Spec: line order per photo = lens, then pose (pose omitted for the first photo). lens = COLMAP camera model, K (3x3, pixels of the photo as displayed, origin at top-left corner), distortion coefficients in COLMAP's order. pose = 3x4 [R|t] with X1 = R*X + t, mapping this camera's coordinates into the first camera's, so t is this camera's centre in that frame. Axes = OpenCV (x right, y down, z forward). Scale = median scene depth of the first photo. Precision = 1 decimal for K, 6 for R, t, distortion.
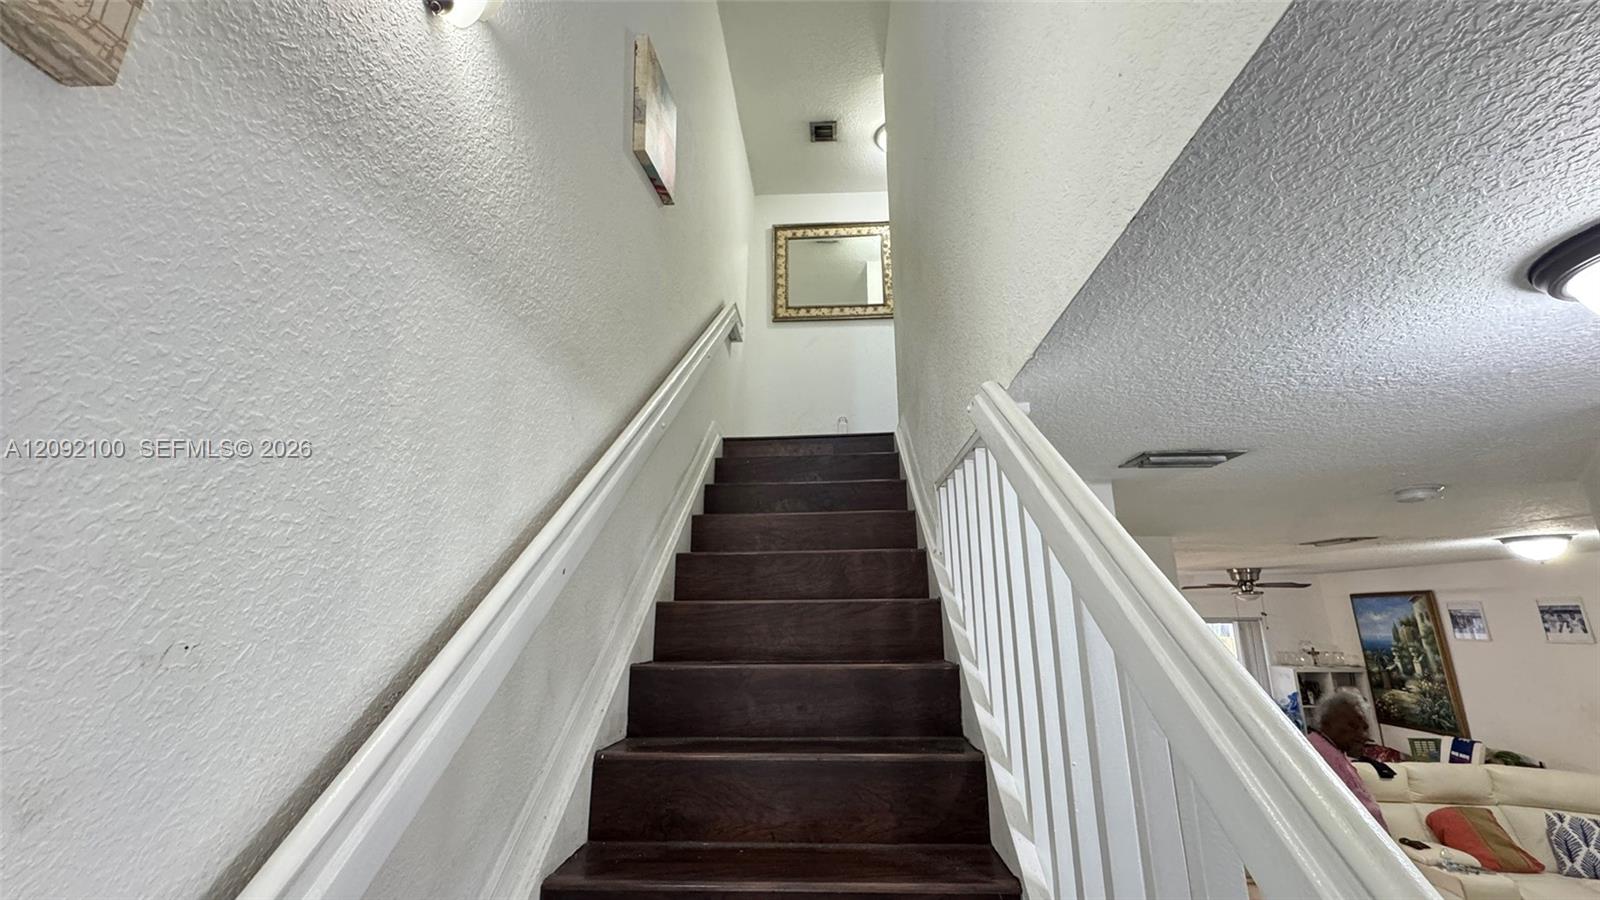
lens RADIAL K [[639.5, 0, 800.0], [0, 639.5, 450.0], [0, 0, 1]] dist [-0.003579, 0.000411]
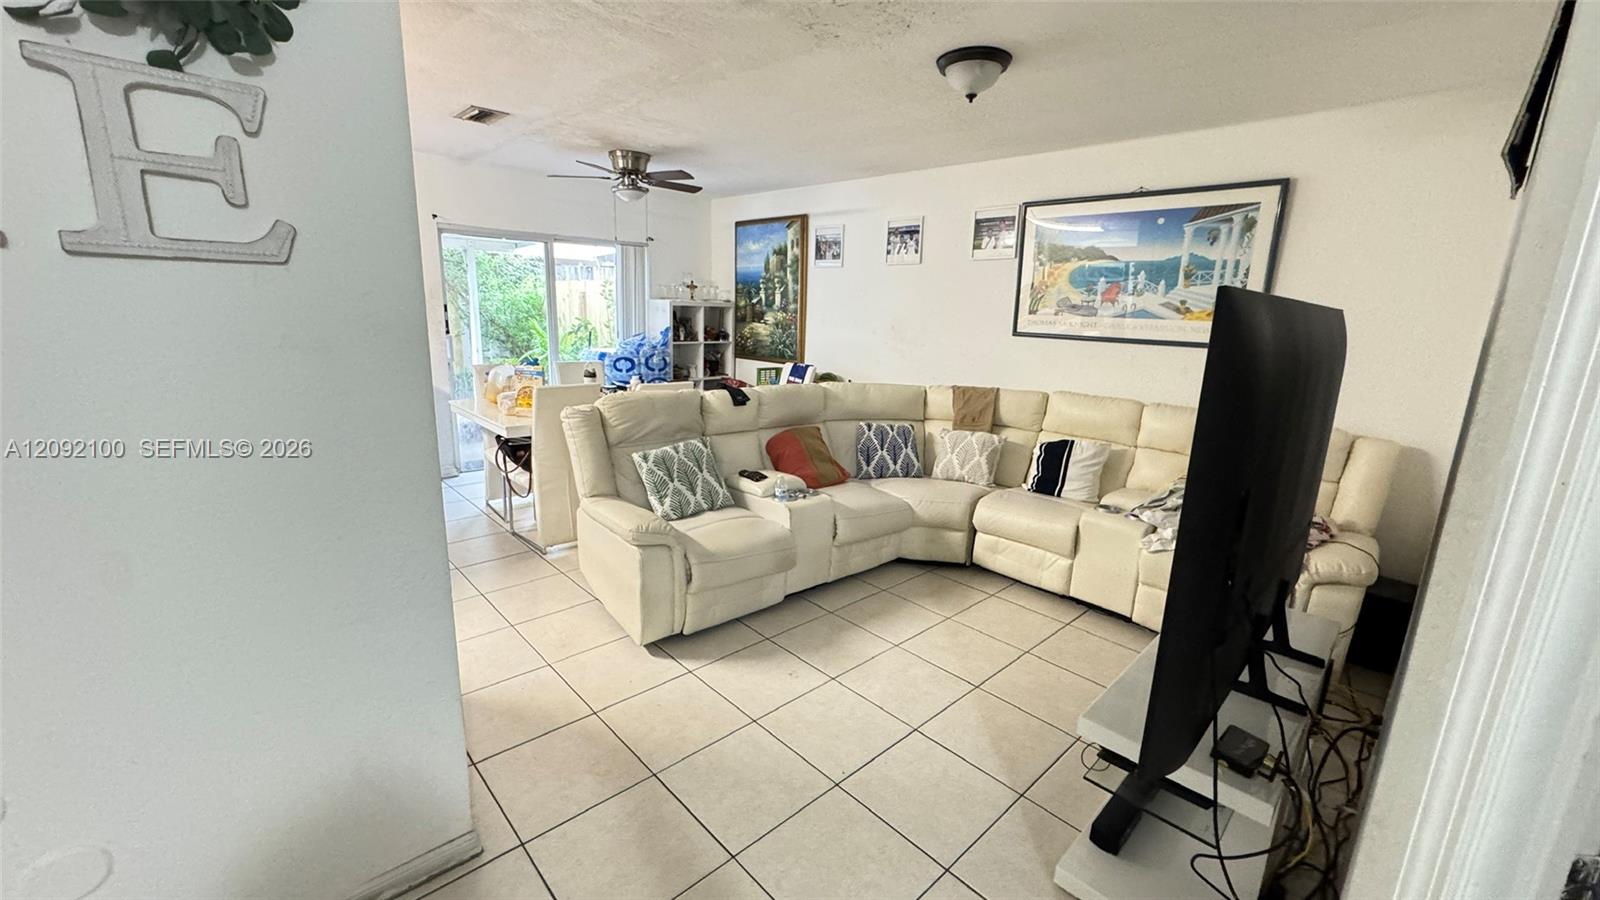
lens RADIAL K [[639.5, 0, 800.0], [0, 639.5, 450.0], [0, 0, 1]] dist [-0.003579, 0.000411]
pose [[0.685329, -0.135780, 0.715464, 0.278888], [-0.220672, 0.897551, 0.381714, 0.173221], [-0.693995, -0.419482, 0.585155, 0.324295]]
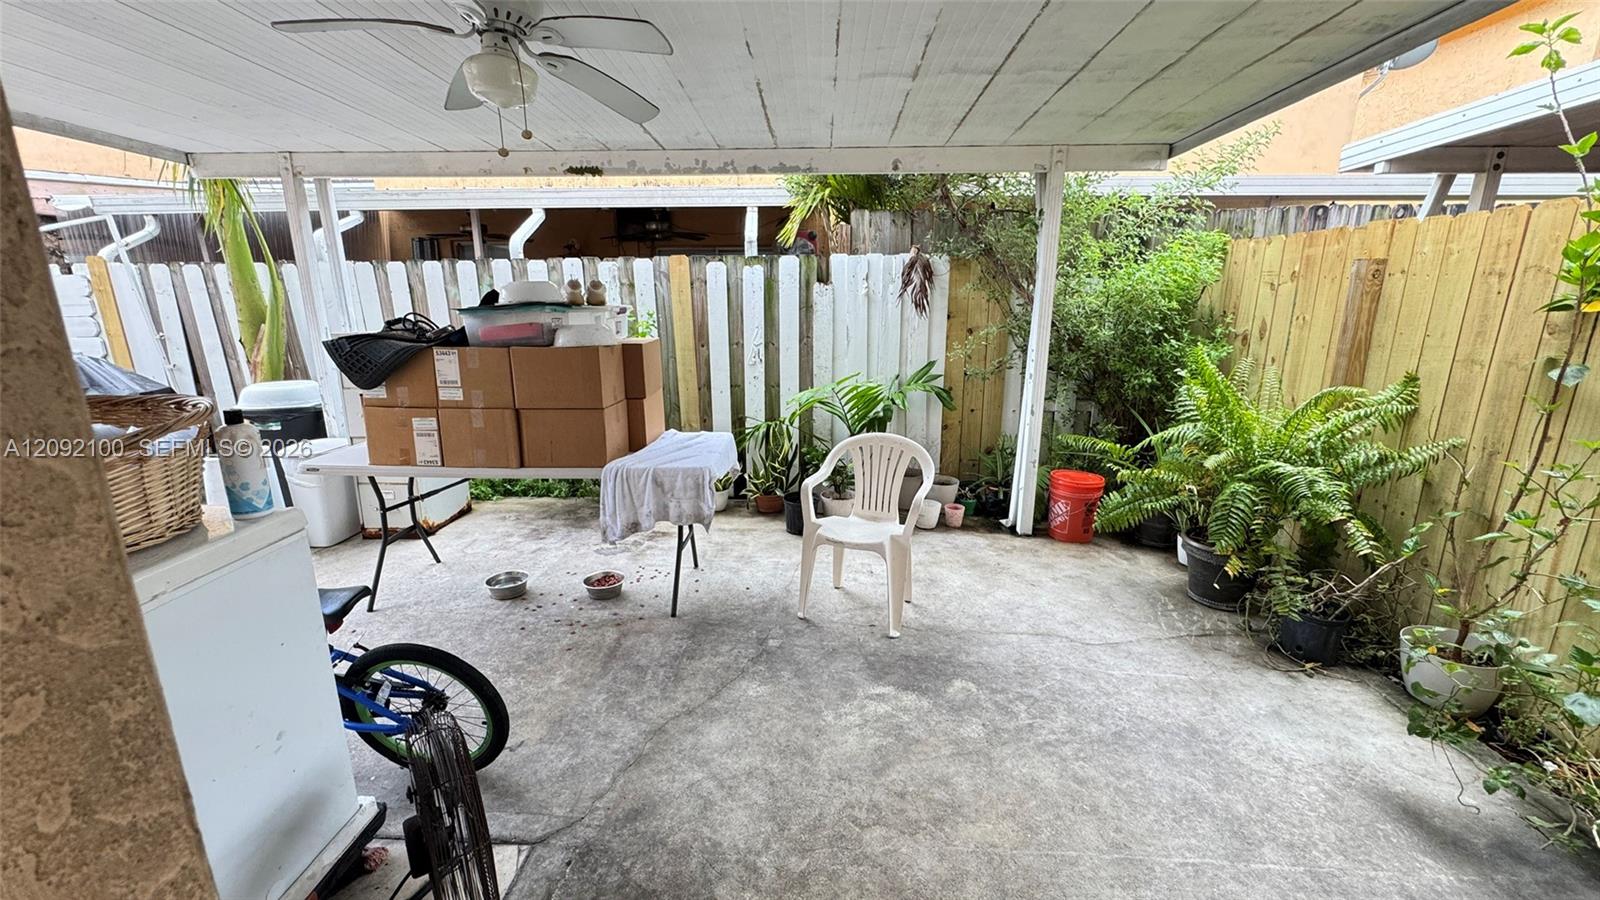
lens RADIAL K [[639.5, 0, 800.0], [0, 639.5, 450.0], [0, 0, 1]] dist [-0.003579, 0.000411]
pose [[0.999929, -0.004373, 0.011101, 0.604900], [-0.001596, 0.873027, 0.487668, 0.409801], [-0.011825, -0.487651, 0.872958, 1.202544]]
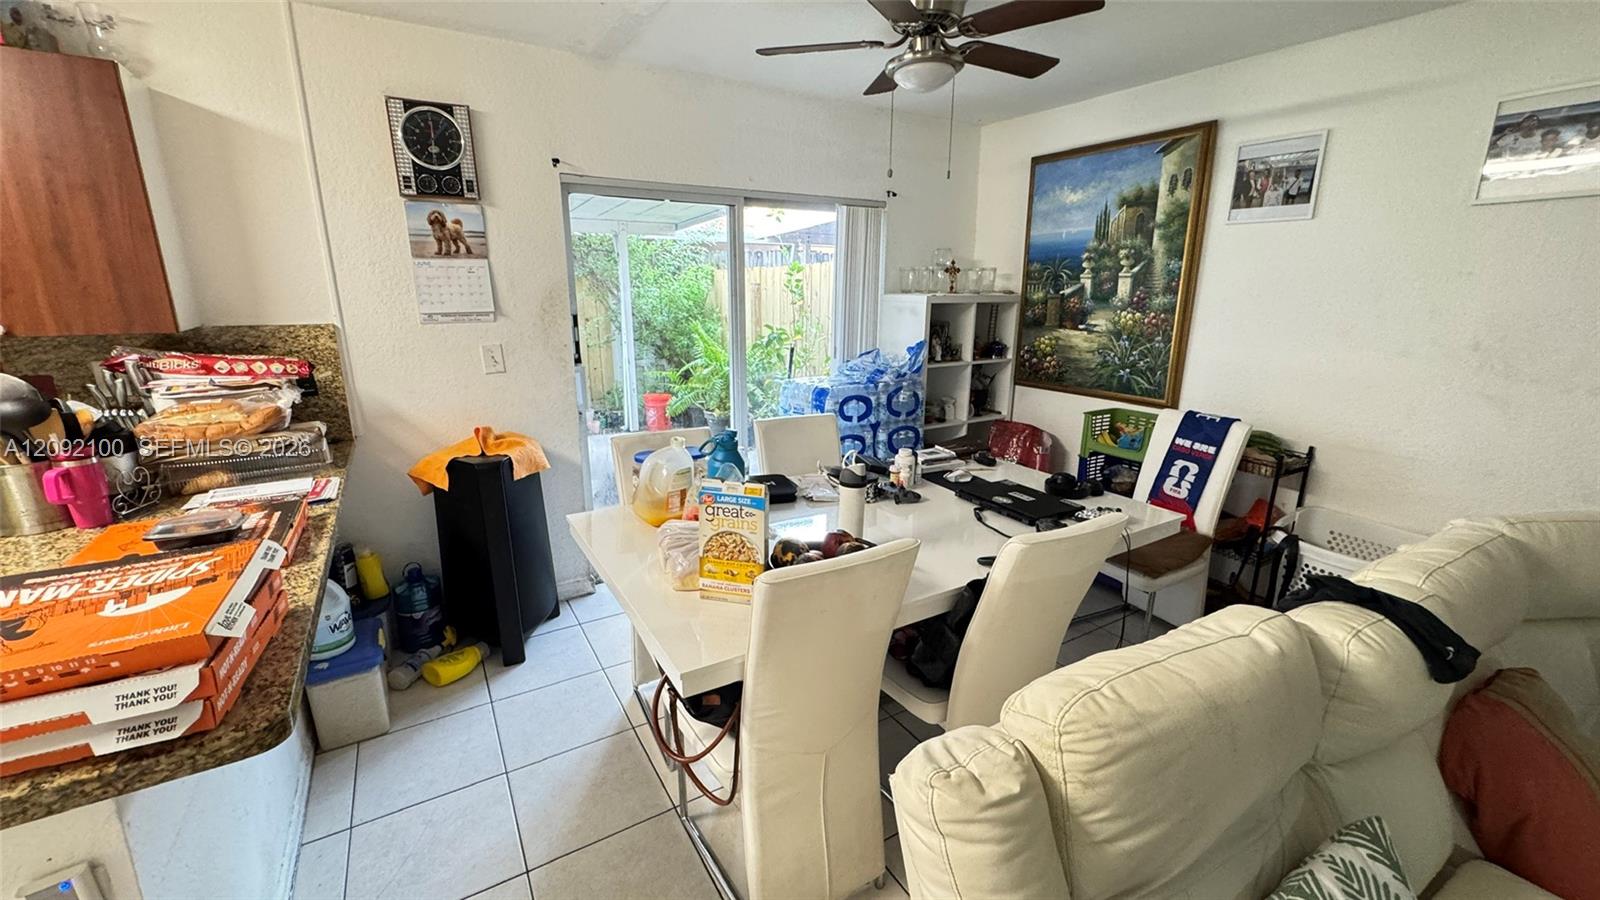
lens RADIAL K [[639.5, 0, 800.0], [0, 639.5, 450.0], [0, 0, 1]] dist [-0.003579, 0.000411]
pose [[0.822270, -0.134965, 0.552862, 0.437366], [-0.151811, 0.884249, 0.441652, 0.269231], [-0.548475, -0.447088, 0.706603, 0.715029]]
